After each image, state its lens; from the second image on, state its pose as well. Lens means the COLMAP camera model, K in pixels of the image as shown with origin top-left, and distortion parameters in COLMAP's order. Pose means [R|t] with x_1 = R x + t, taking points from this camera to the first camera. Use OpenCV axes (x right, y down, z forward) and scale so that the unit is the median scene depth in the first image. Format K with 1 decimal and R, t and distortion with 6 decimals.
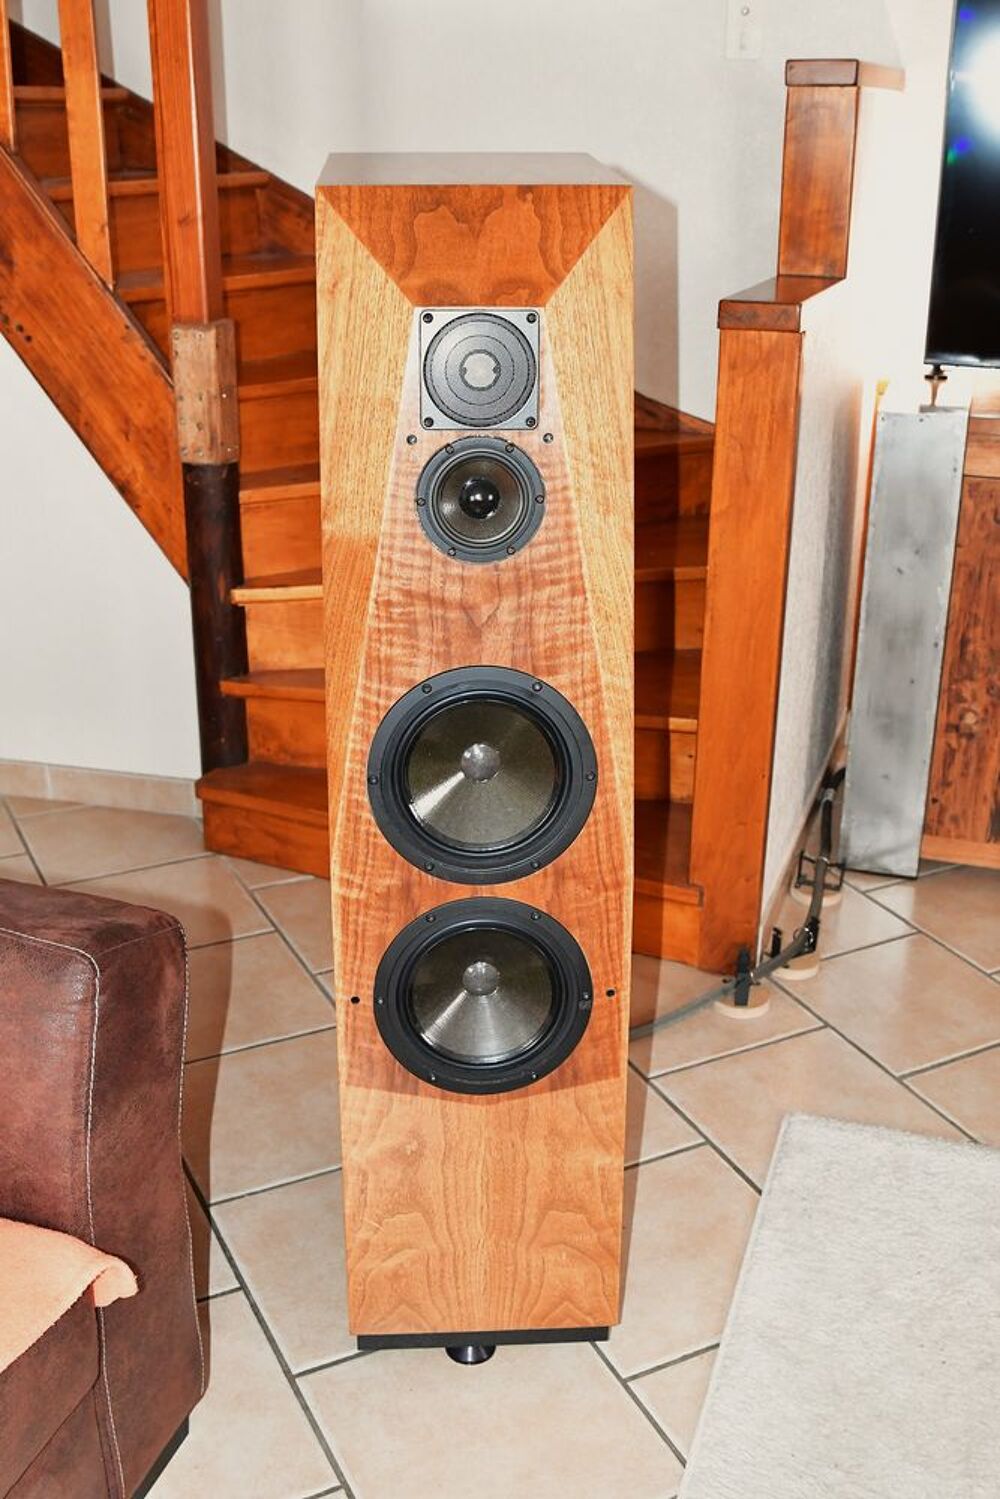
lens RADIAL K [[1498.0, 0, 503.0], [0, 1498.0, 745.4], [0, 0, 1]] dist [-0.116627, 0.000000]
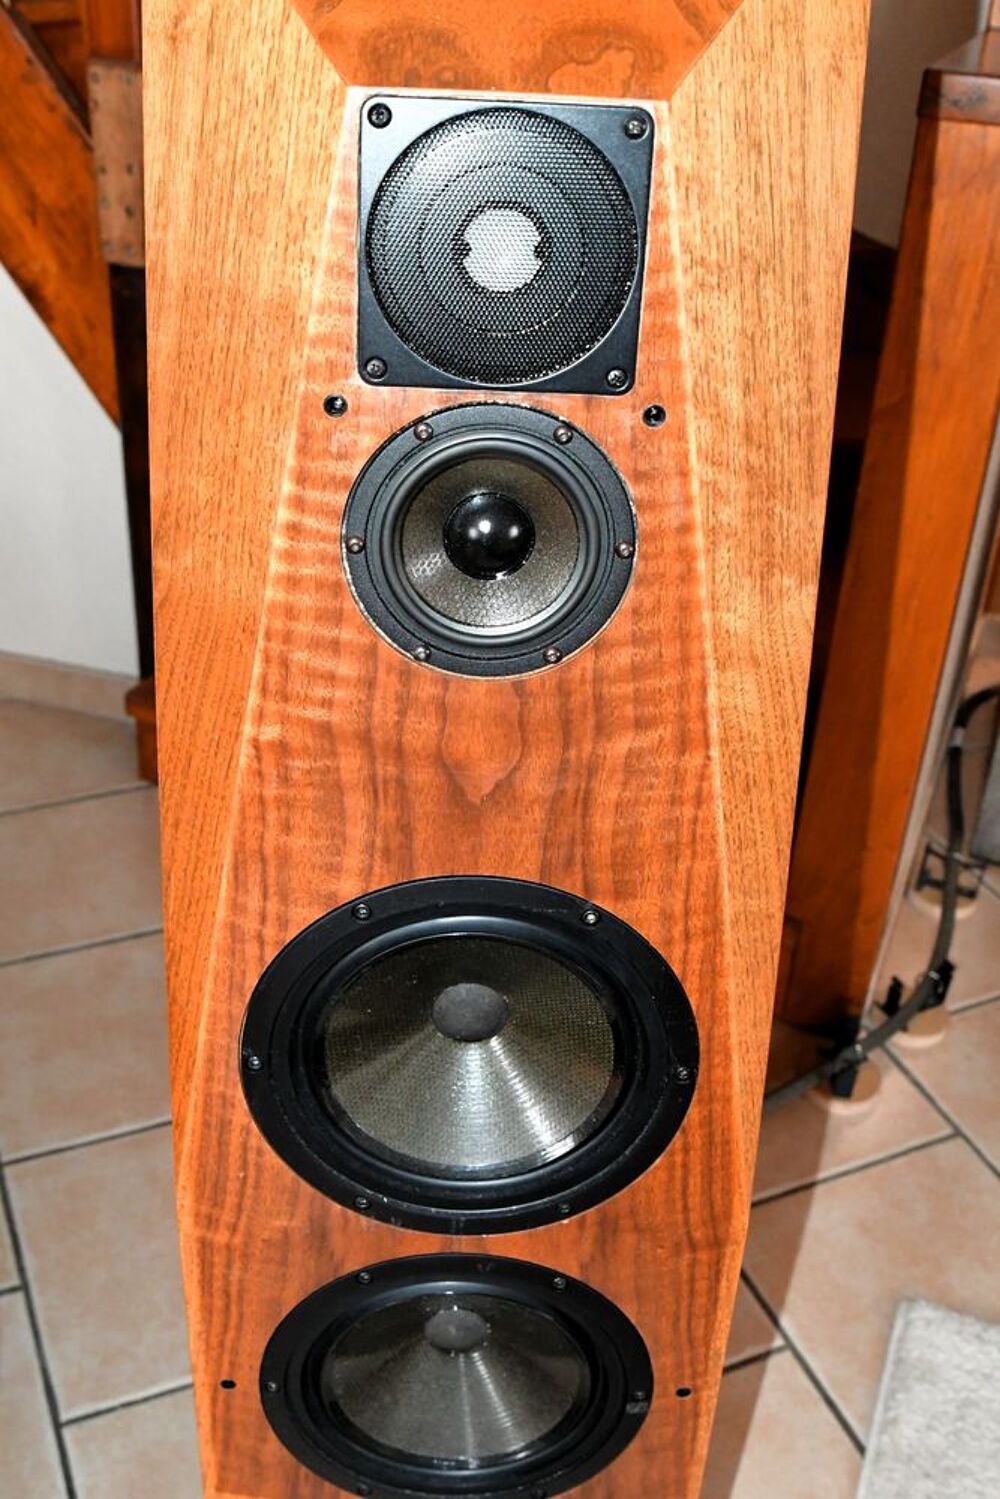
lens RADIAL K [[1498.0, 0, 510.0], [0, 1498.0, 751.7], [0, 0, 1]] dist [-0.116627, 0.000000]
pose [[0.998058, 0.060003, -0.016741, 0.001609], [-0.056321, 0.983988, 0.169105, -0.167226], [0.026620, -0.167833, 0.985456, 0.517727]]
